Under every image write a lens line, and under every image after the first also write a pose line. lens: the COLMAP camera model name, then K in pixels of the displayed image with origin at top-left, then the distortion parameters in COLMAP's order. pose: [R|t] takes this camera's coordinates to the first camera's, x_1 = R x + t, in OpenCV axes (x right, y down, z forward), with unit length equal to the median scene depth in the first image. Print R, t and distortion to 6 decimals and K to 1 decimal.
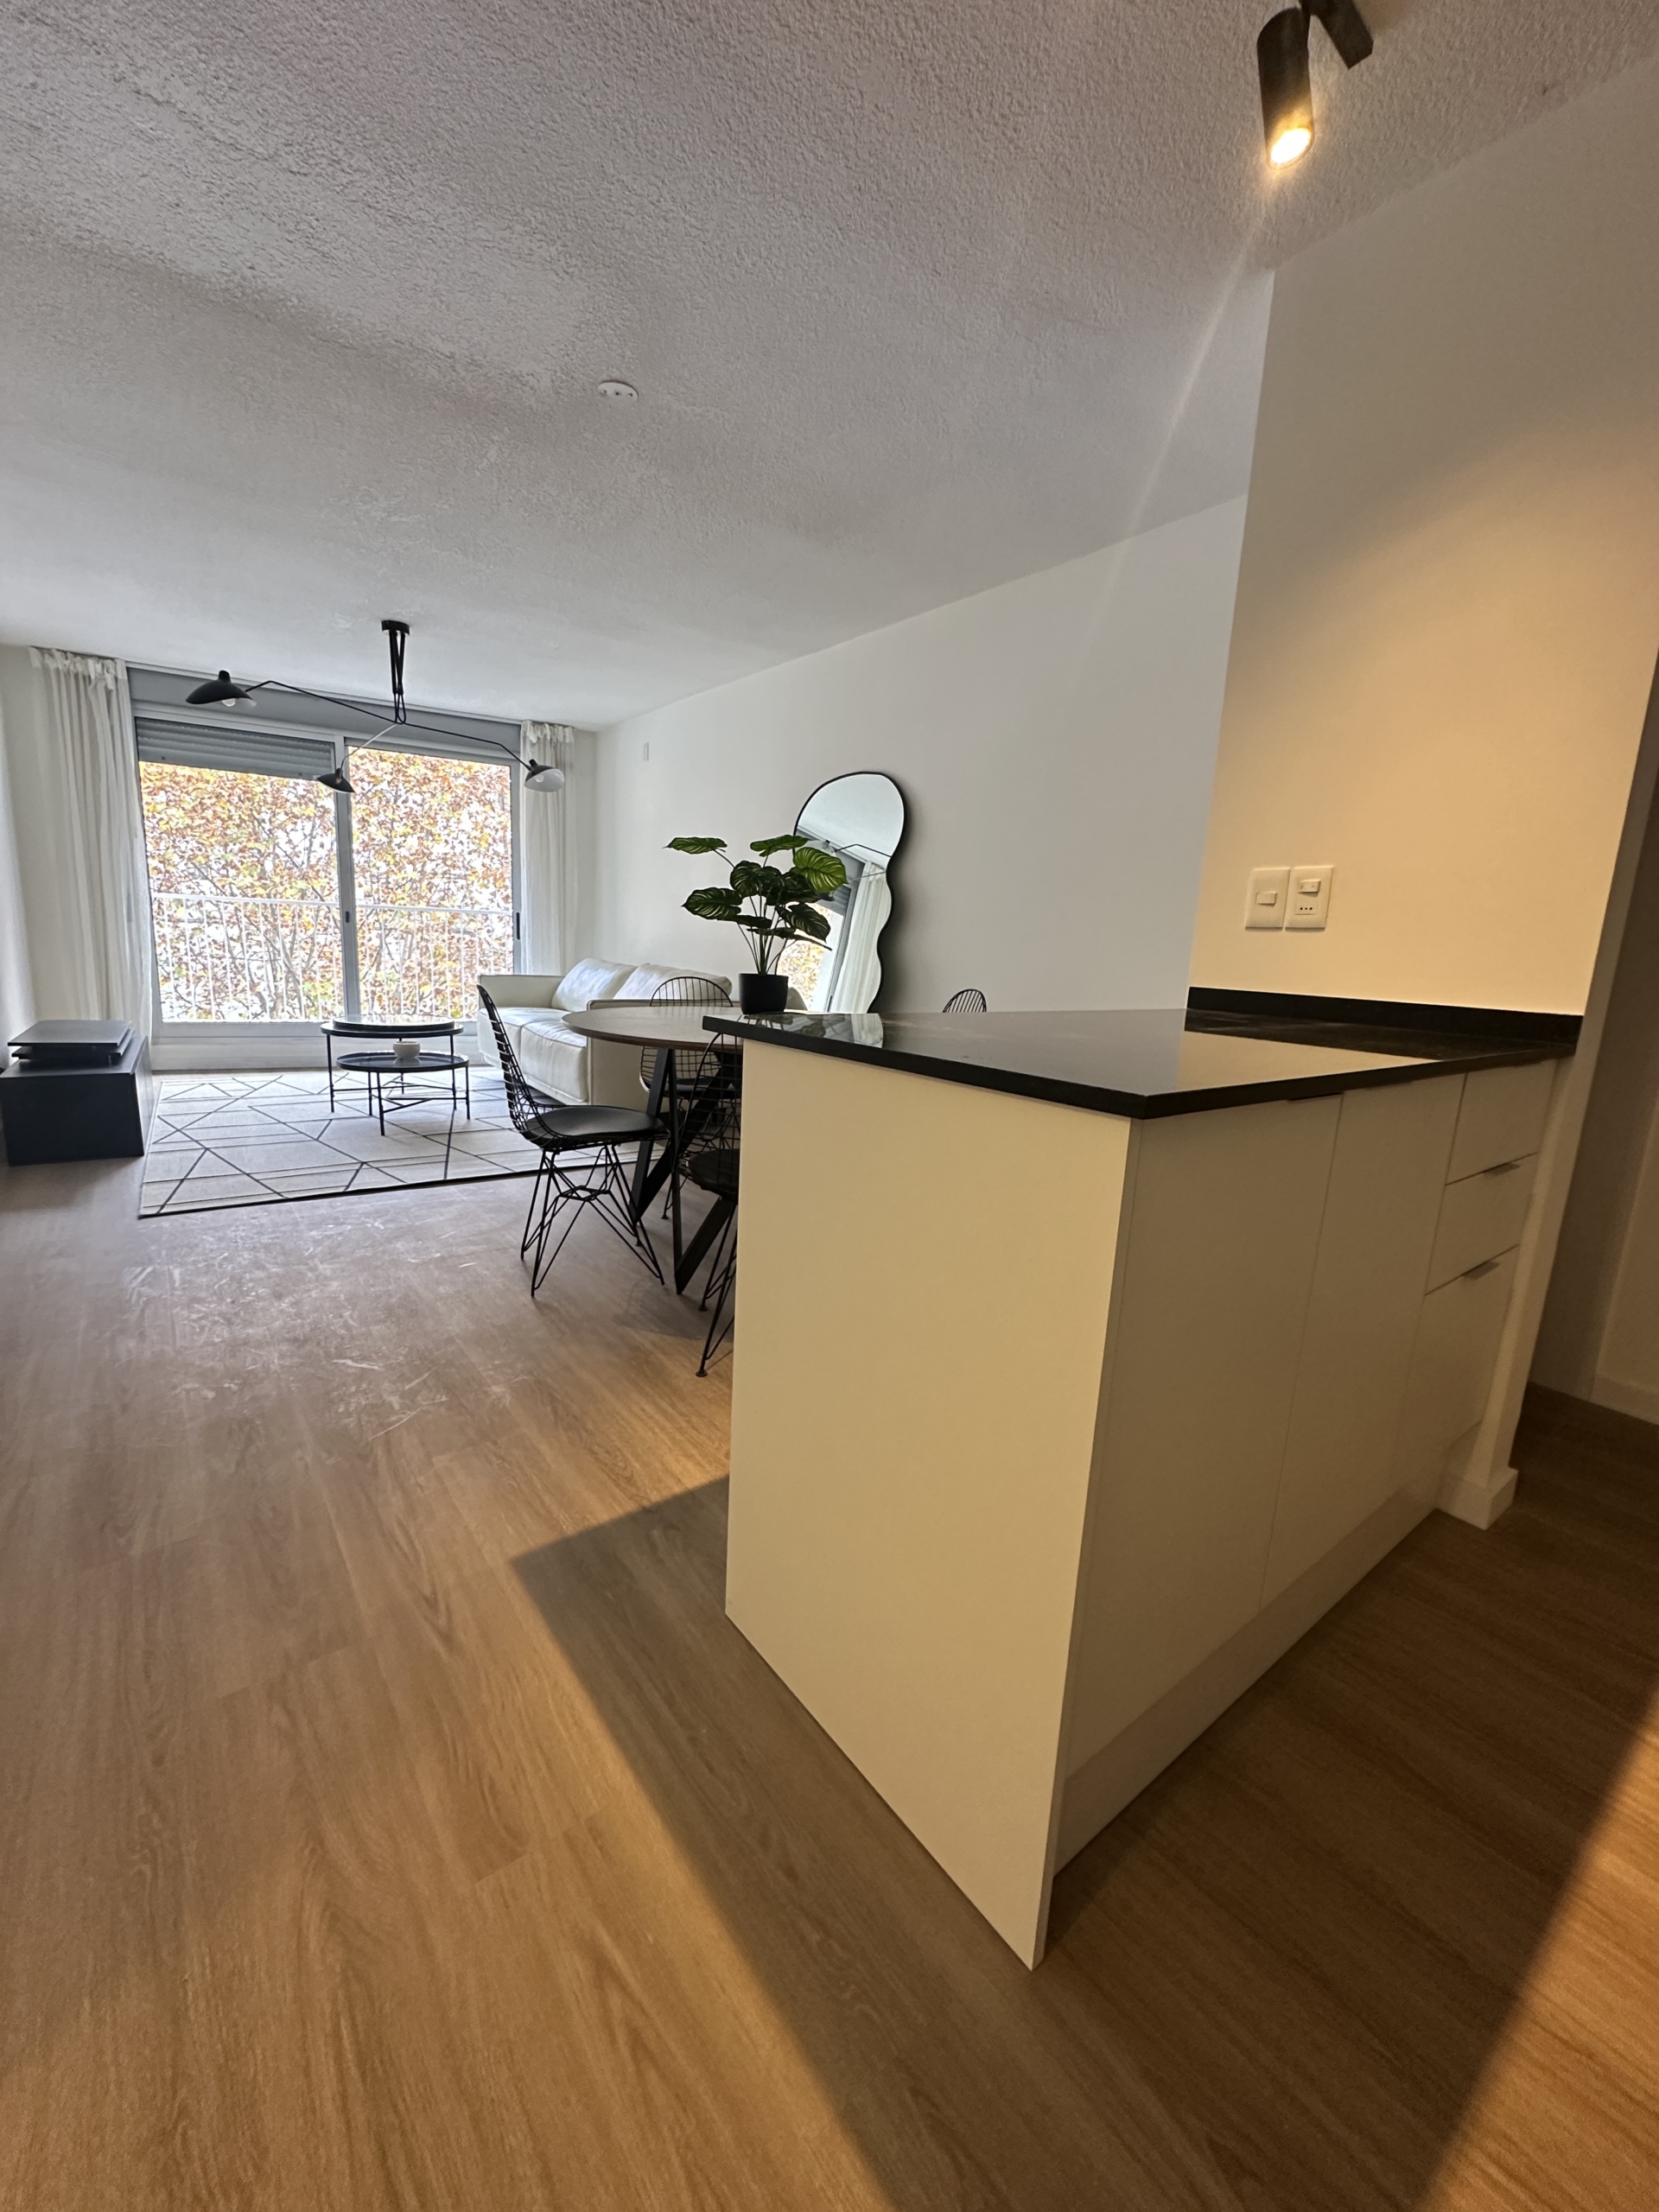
lens RADIAL K [[884.4, 0, 824.8], [0, 884.4, 1103.0], [0, 0, 1]] dist [-0.002126, -0.000169]
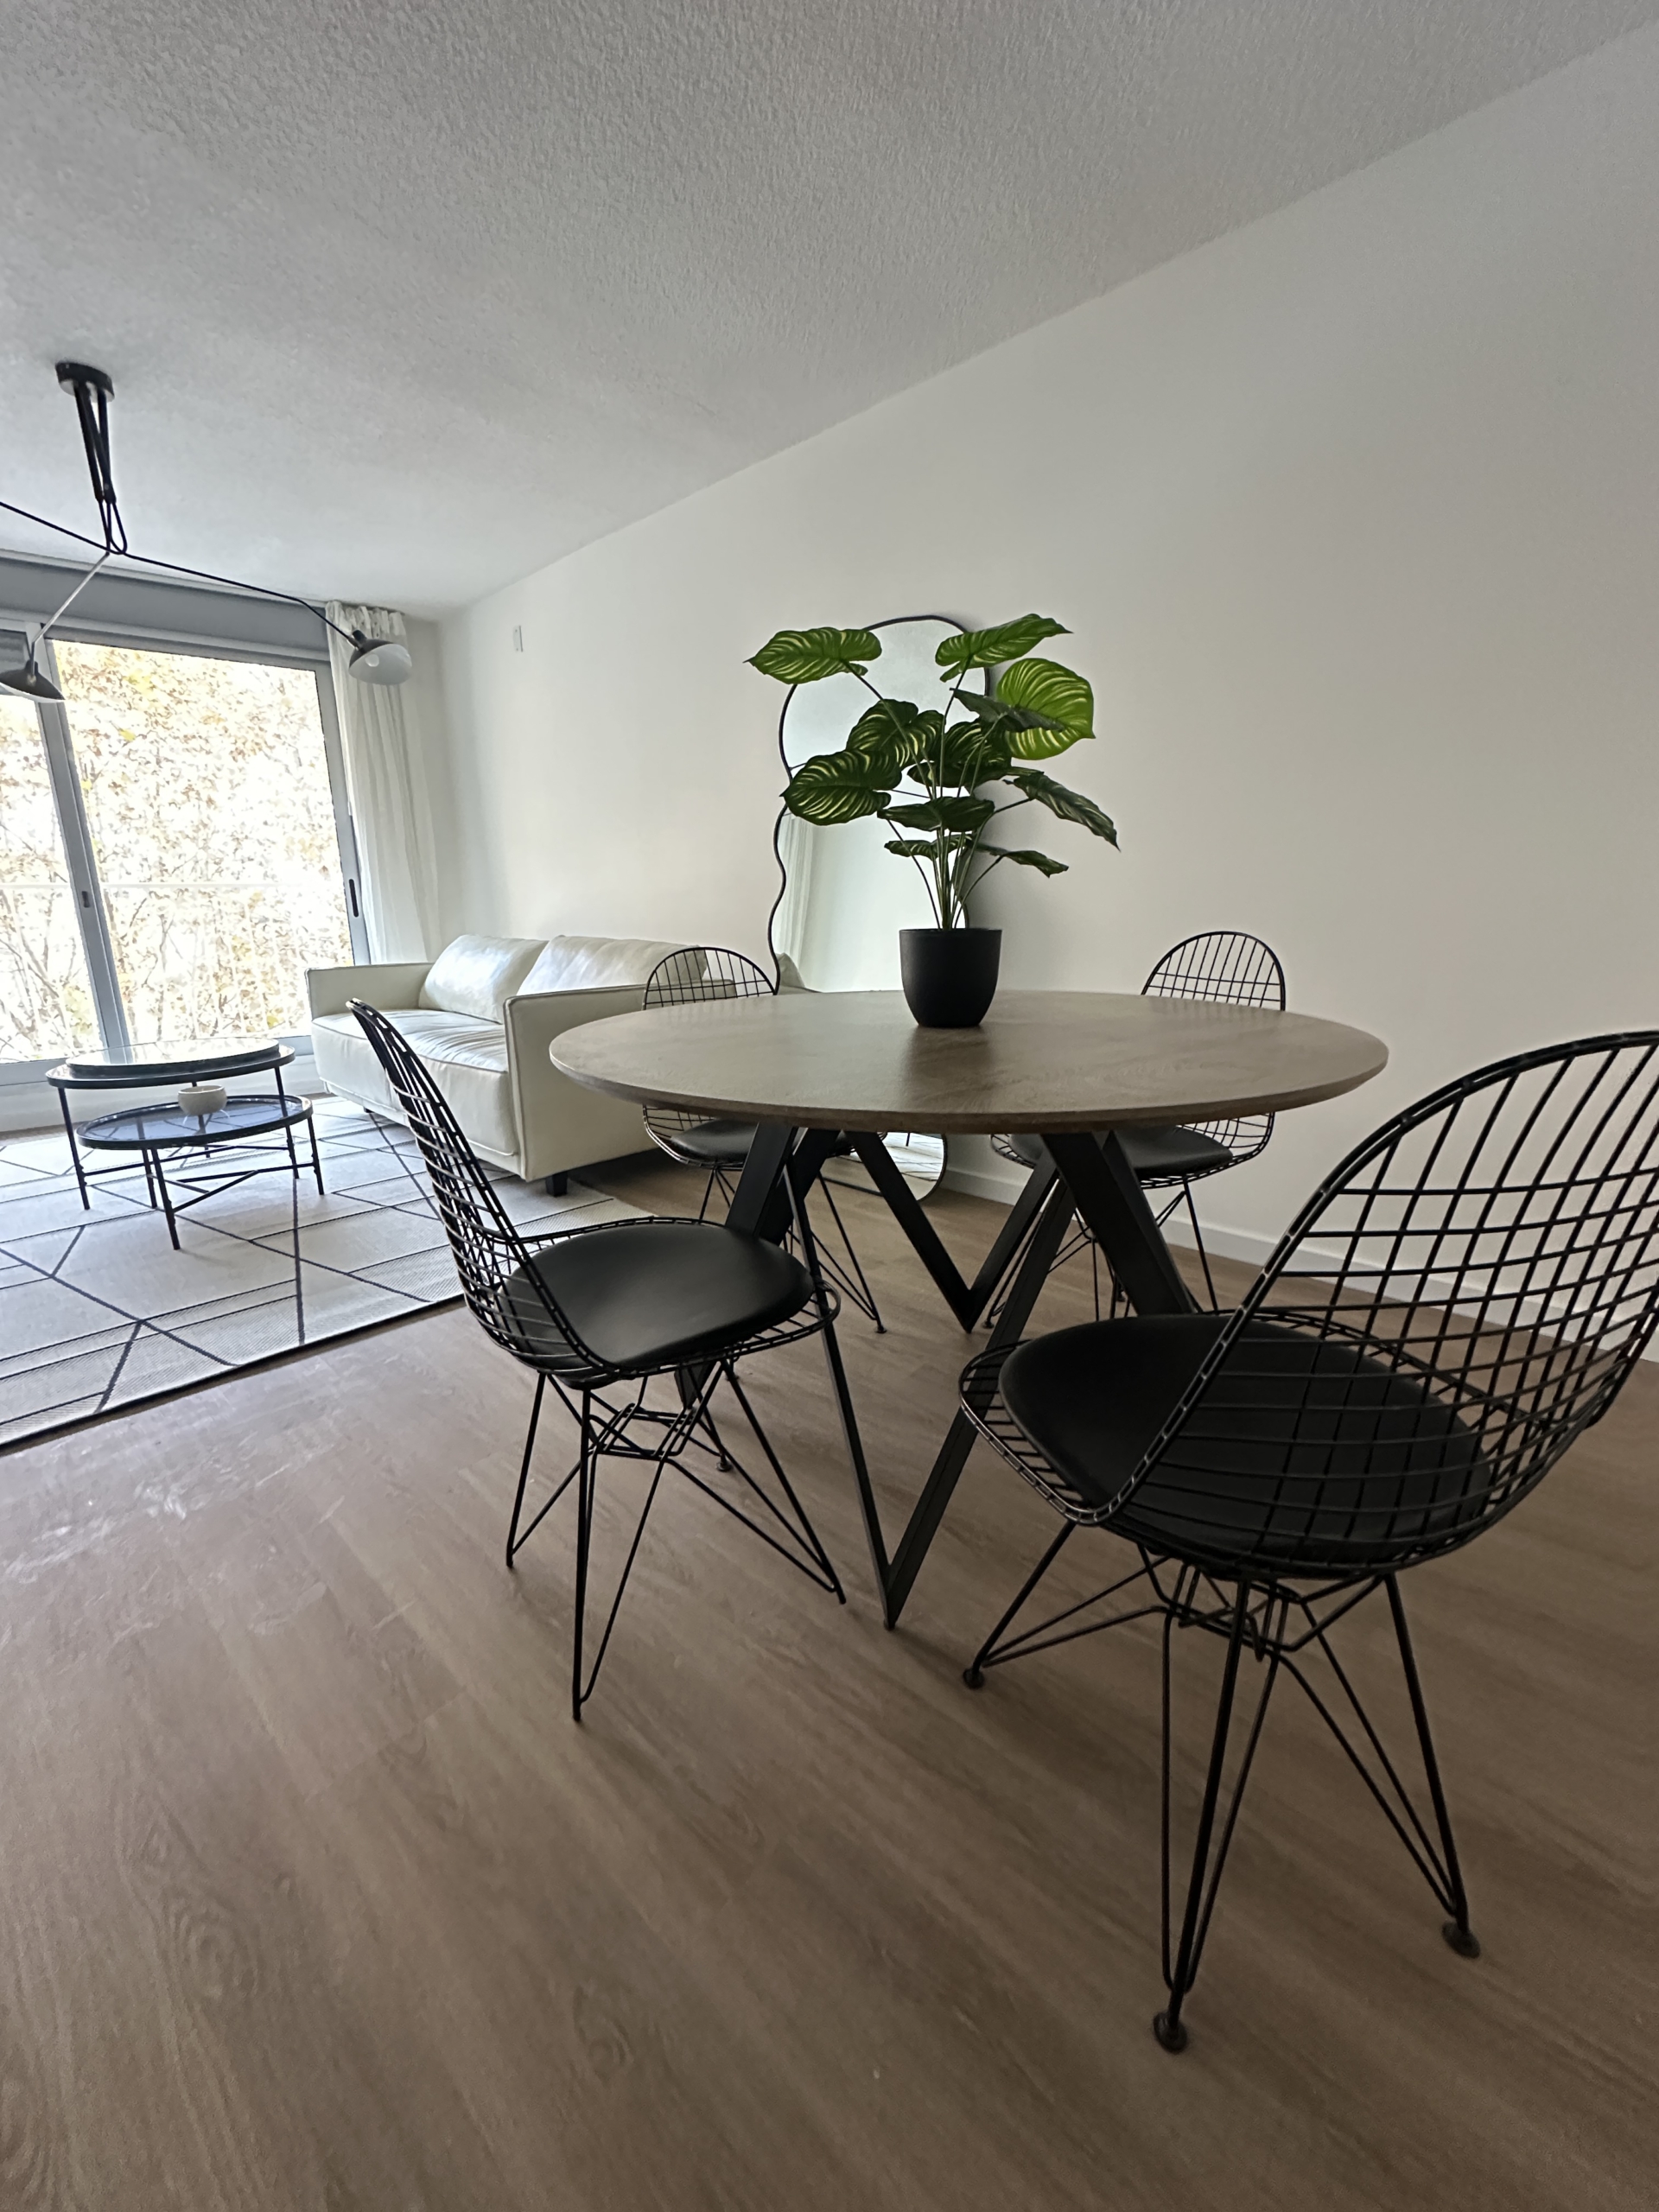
lens RADIAL K [[899.0, 0, 834.7], [0, 899.0, 1110.8], [0, 0, 1]] dist [0.001155, -0.000239]
pose [[0.983293, -0.099563, 0.152389, -0.117974], [0.092143, 0.994225, 0.055019, -0.041320], [-0.156987, -0.040058, 0.986788, 0.270772]]
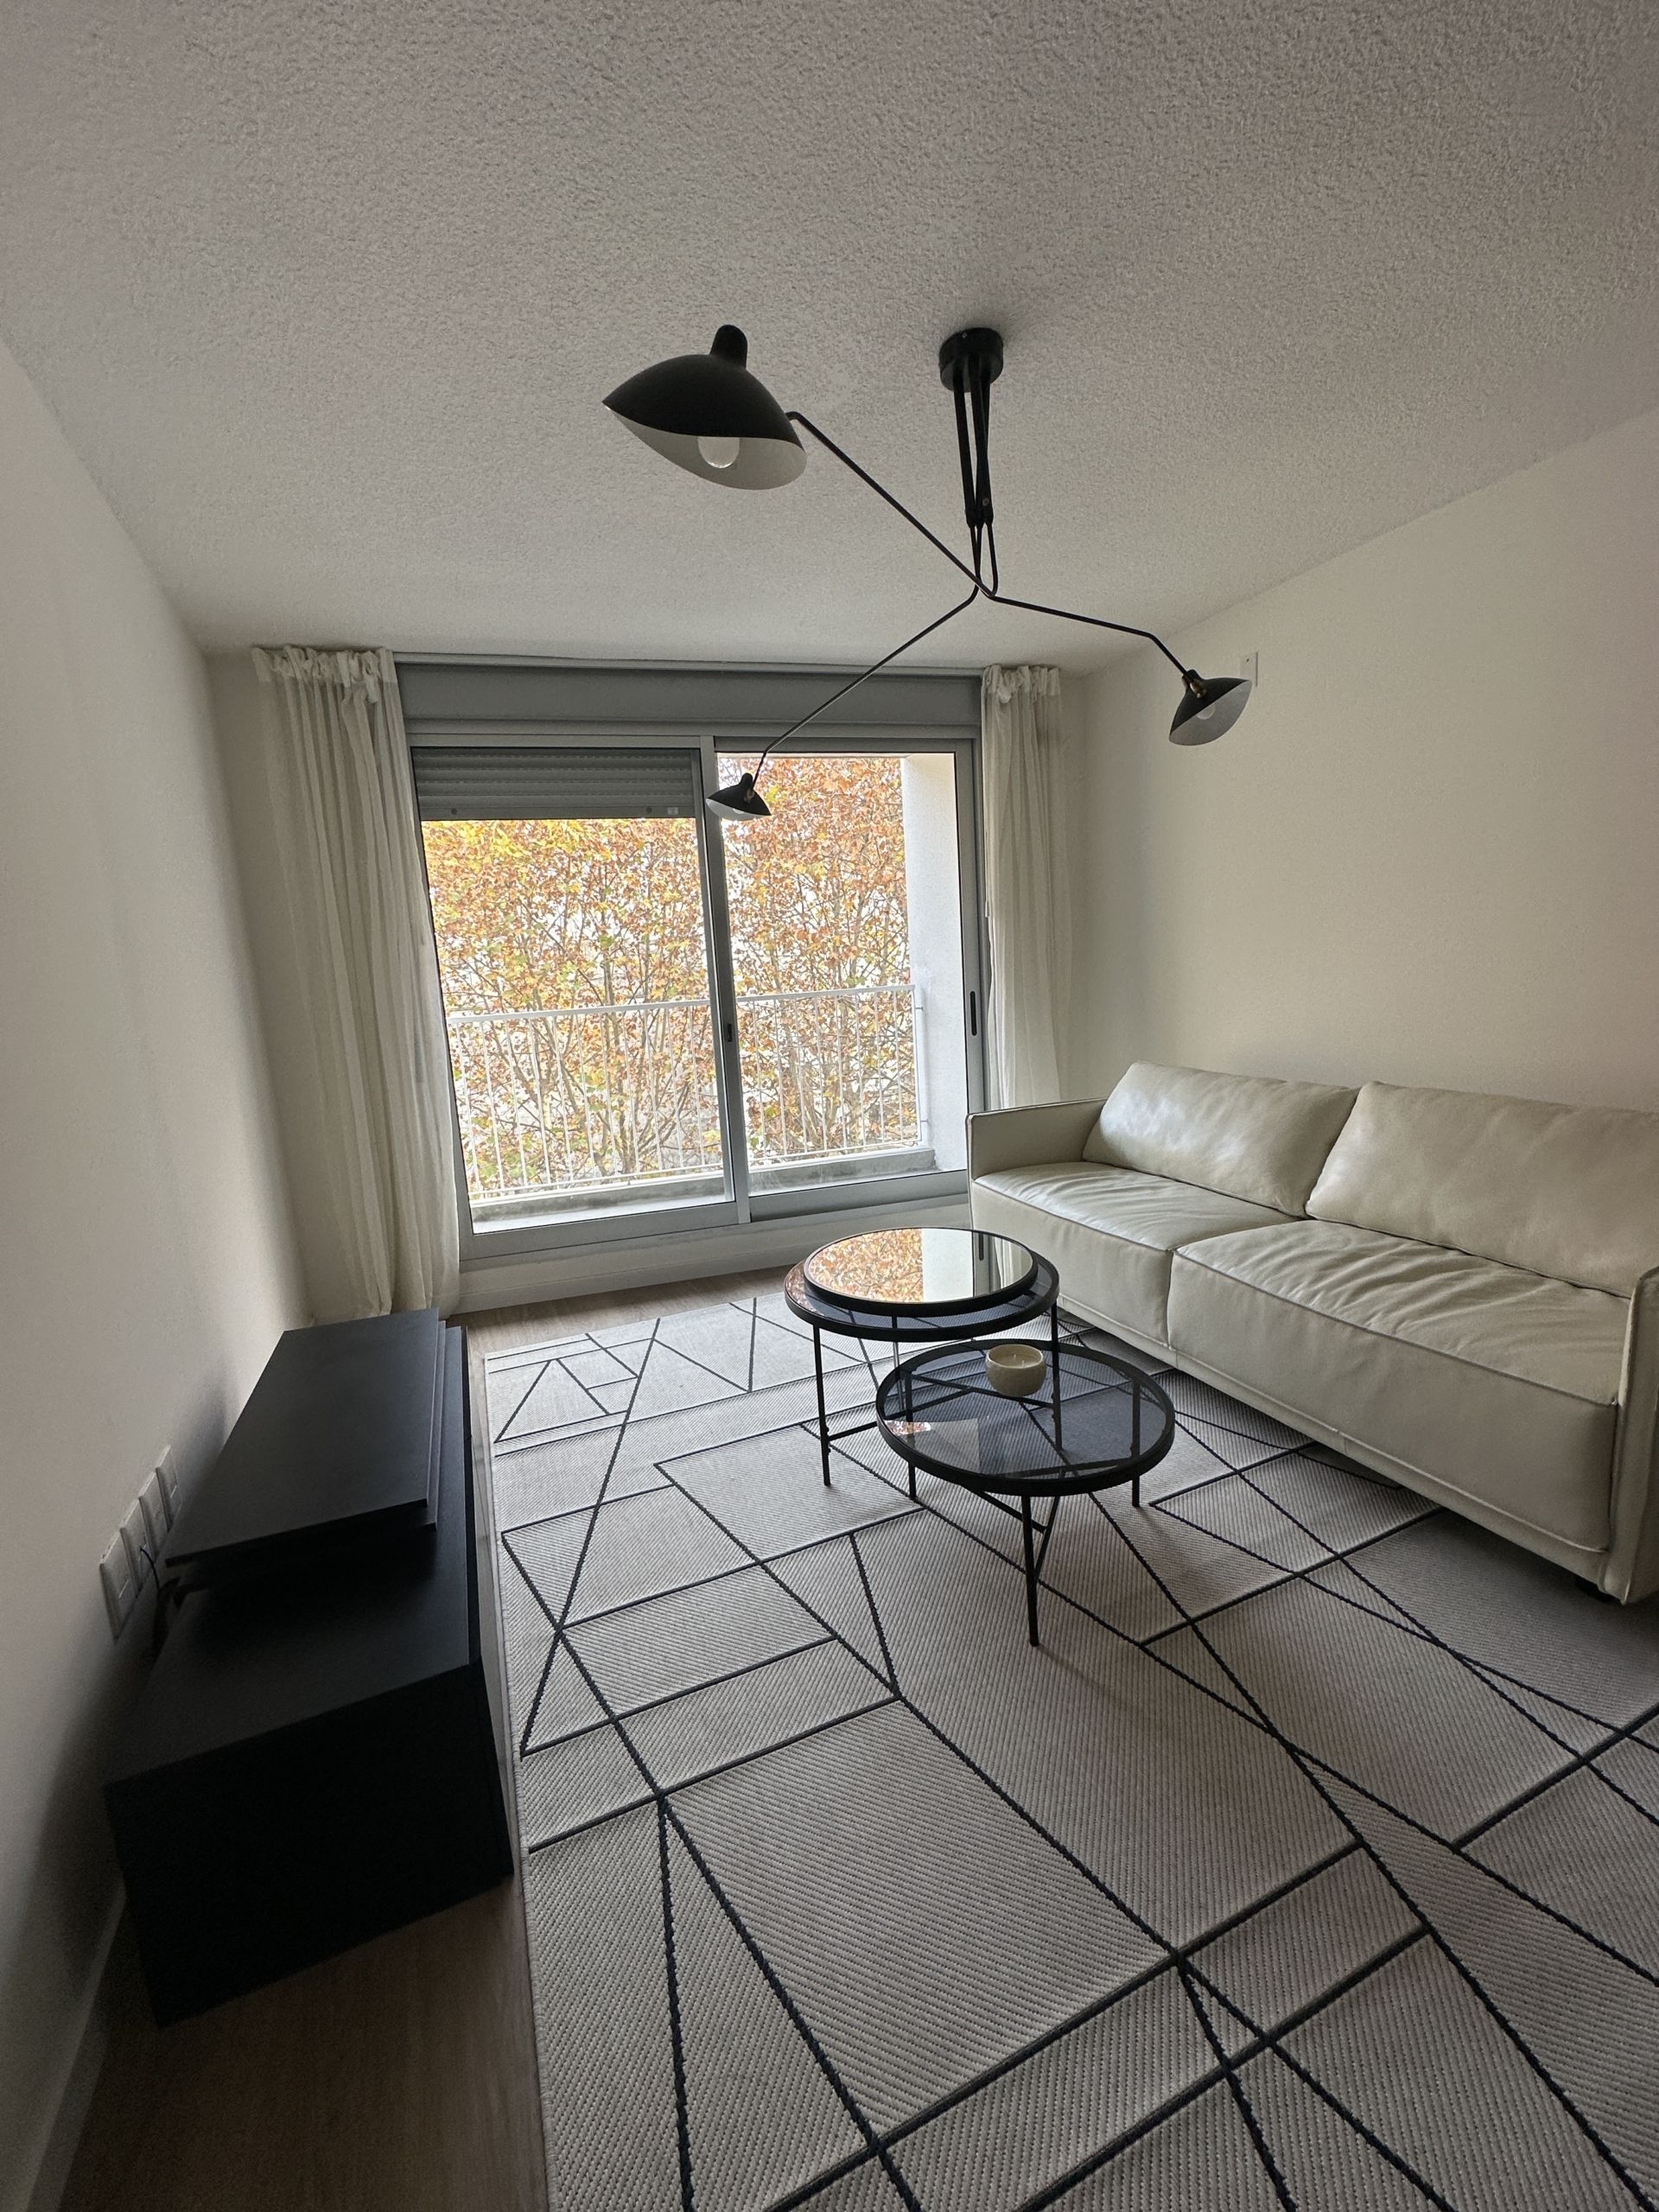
lens RADIAL K [[904.3, 0, 821.5], [0, 904.3, 1117.8], [0, 0, 1]] dist [0.000633, 0.000004]
pose [[0.969834, -0.073739, -0.232345, -0.413039], [0.068796, 0.997200, -0.029318, -0.160072], [0.233857, 0.012450, 0.972191, 0.502543]]
